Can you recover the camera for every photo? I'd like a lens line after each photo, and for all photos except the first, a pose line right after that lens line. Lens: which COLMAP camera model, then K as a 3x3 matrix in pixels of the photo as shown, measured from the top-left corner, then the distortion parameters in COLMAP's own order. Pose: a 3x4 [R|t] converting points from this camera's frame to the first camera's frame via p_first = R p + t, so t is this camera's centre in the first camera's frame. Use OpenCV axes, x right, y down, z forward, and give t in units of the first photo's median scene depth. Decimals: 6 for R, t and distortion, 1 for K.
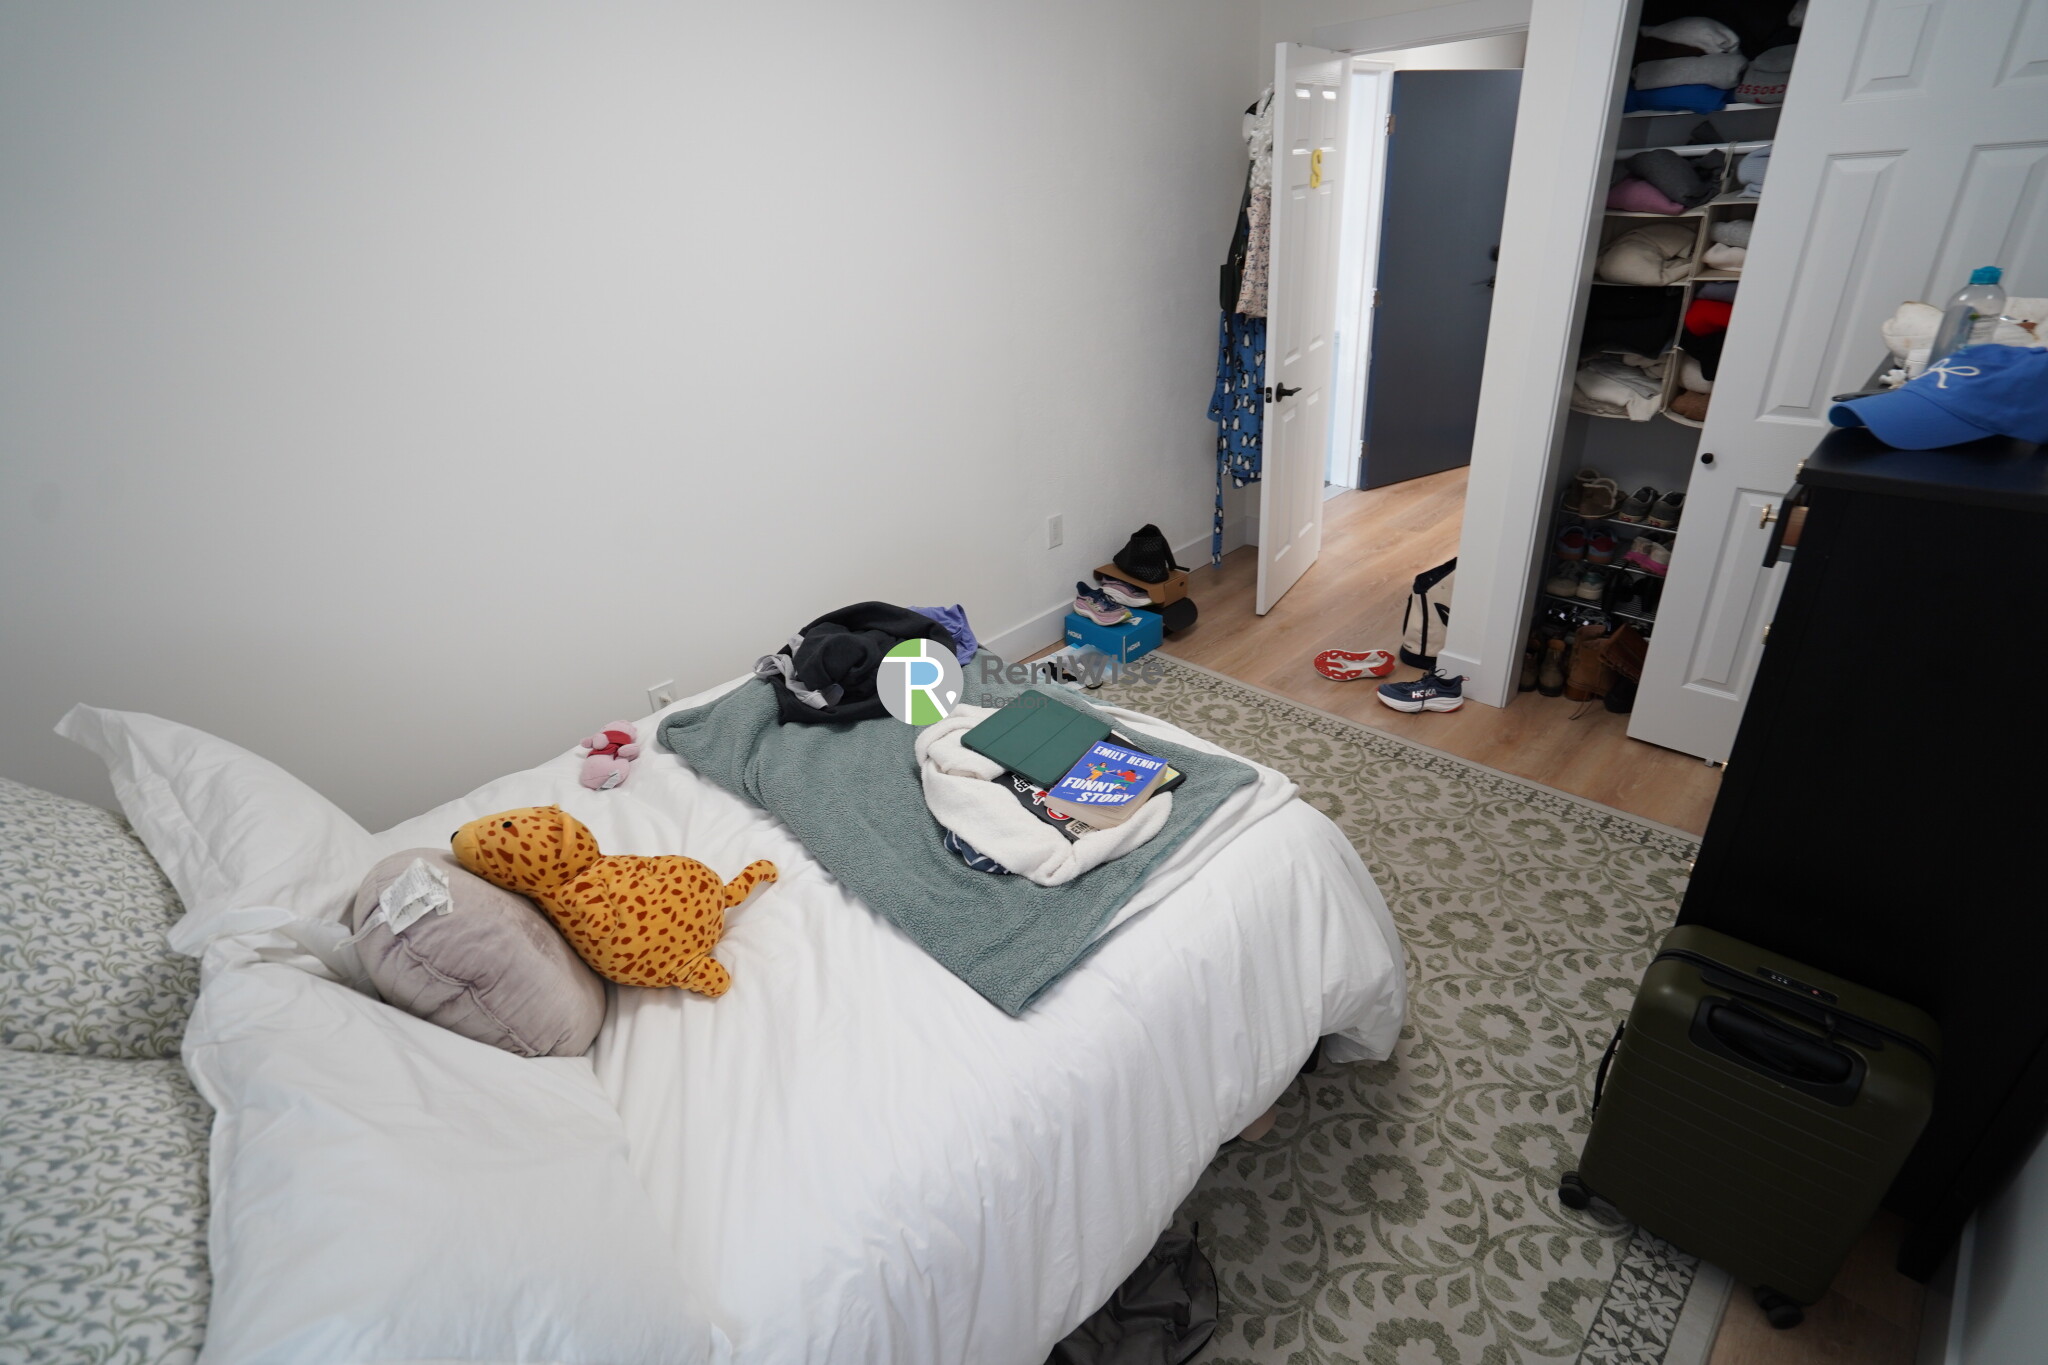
lens RADIAL K [[956.7, 0, 1023.6], [0, 956.7, 686.9], [0, 0, 1]] dist [-0.024724, 0.004209]
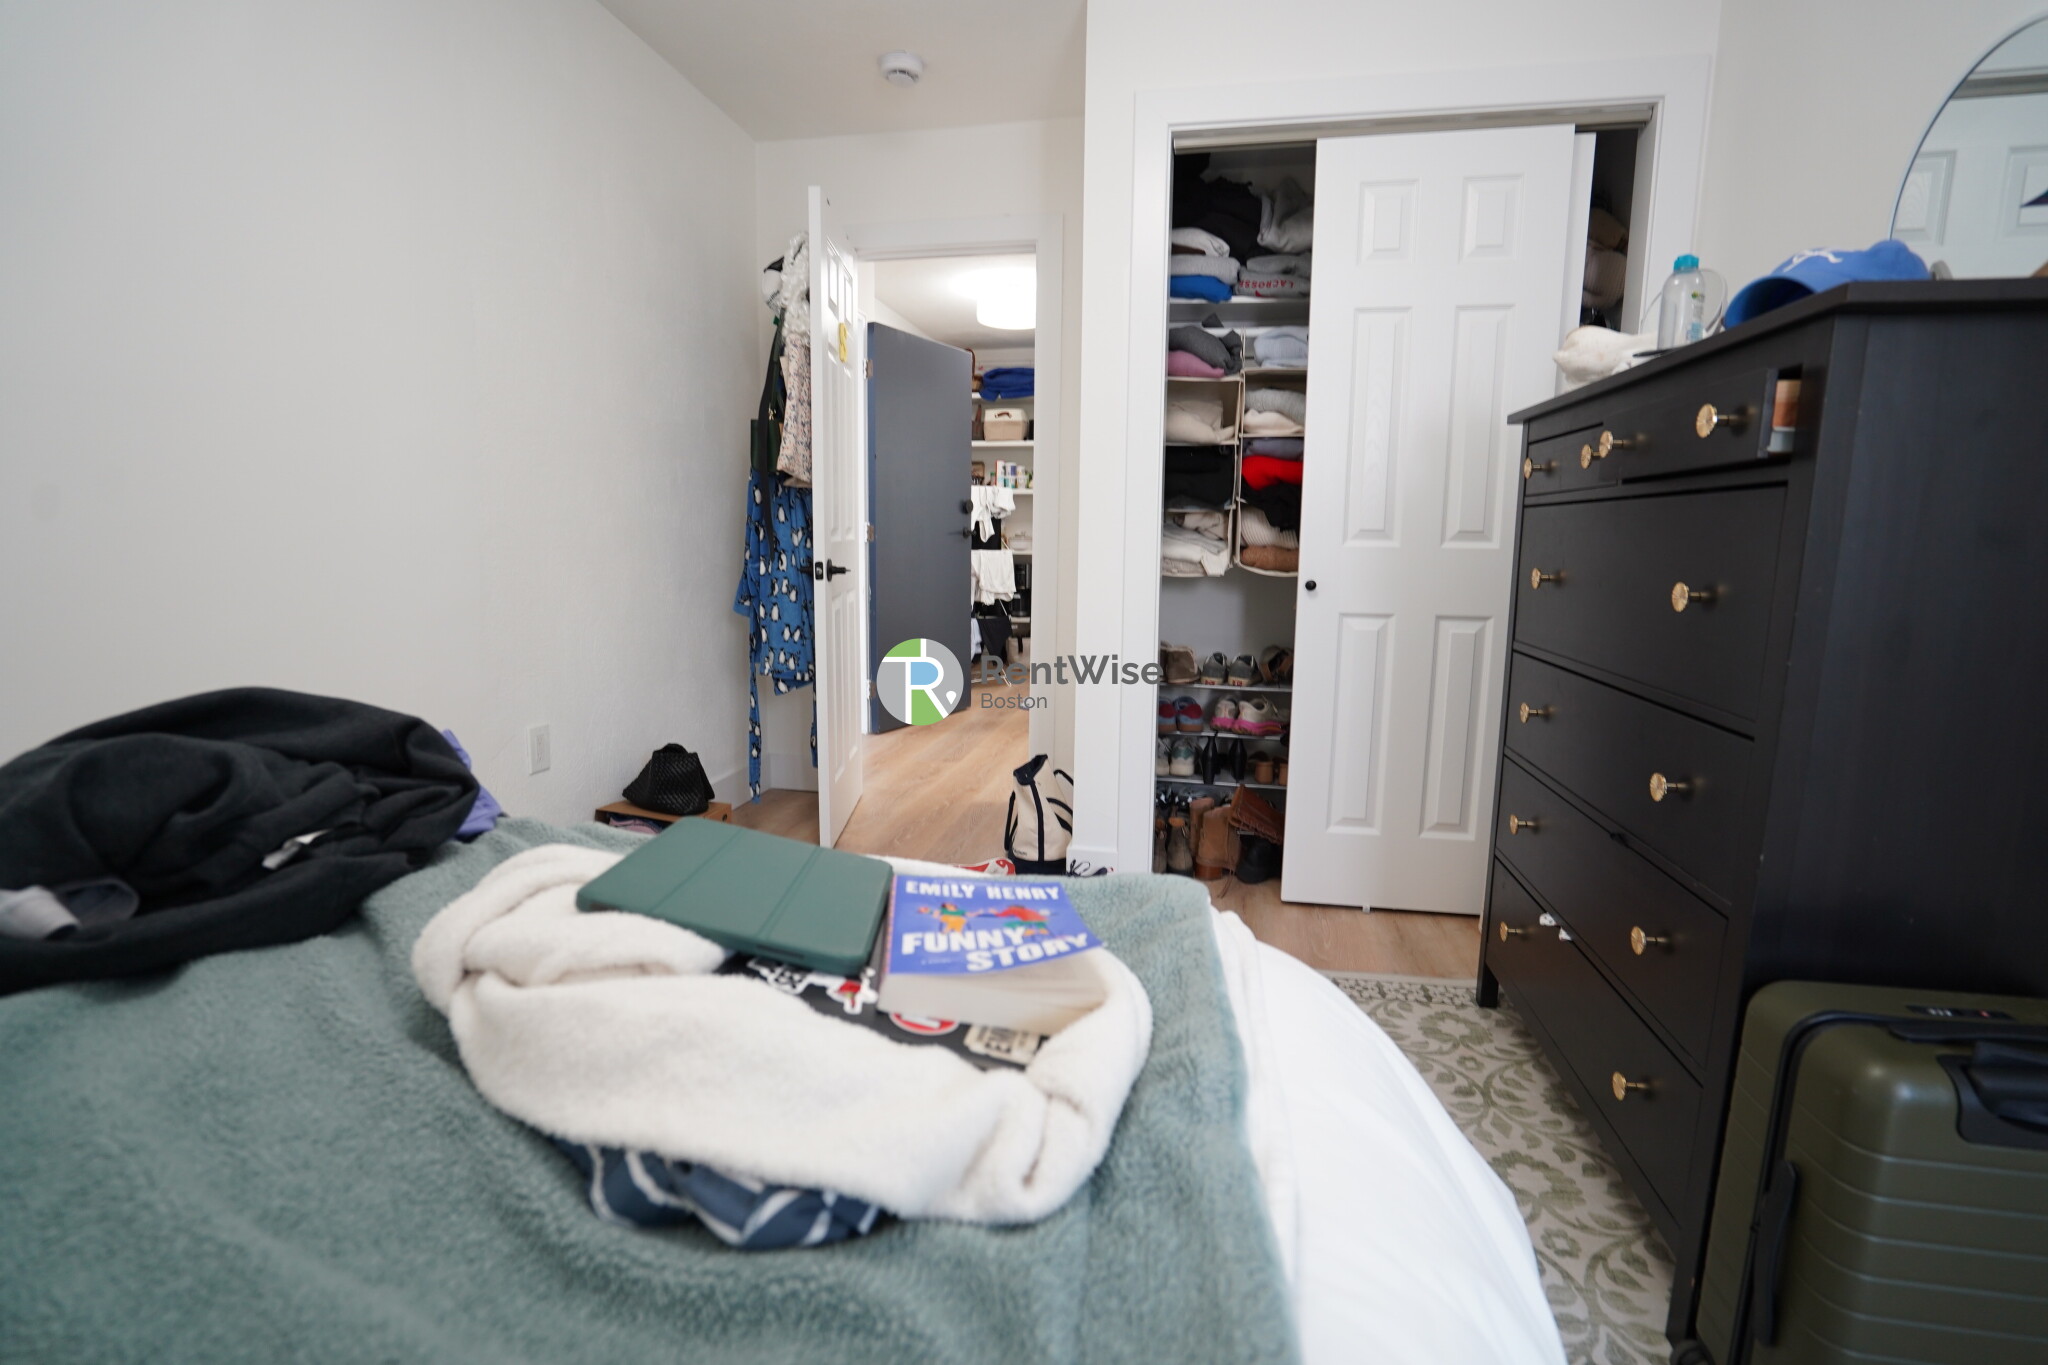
lens RADIAL K [[956.7, 0, 1018.9], [0, 956.7, 674.3], [0, 0, 1]] dist [-0.024724, 0.004209]
pose [[0.828475, 0.001467, 0.560024, -0.070579], [0.198104, 0.934573, -0.295514, 0.063041], [-0.523817, 0.355769, 0.773979, 0.330487]]
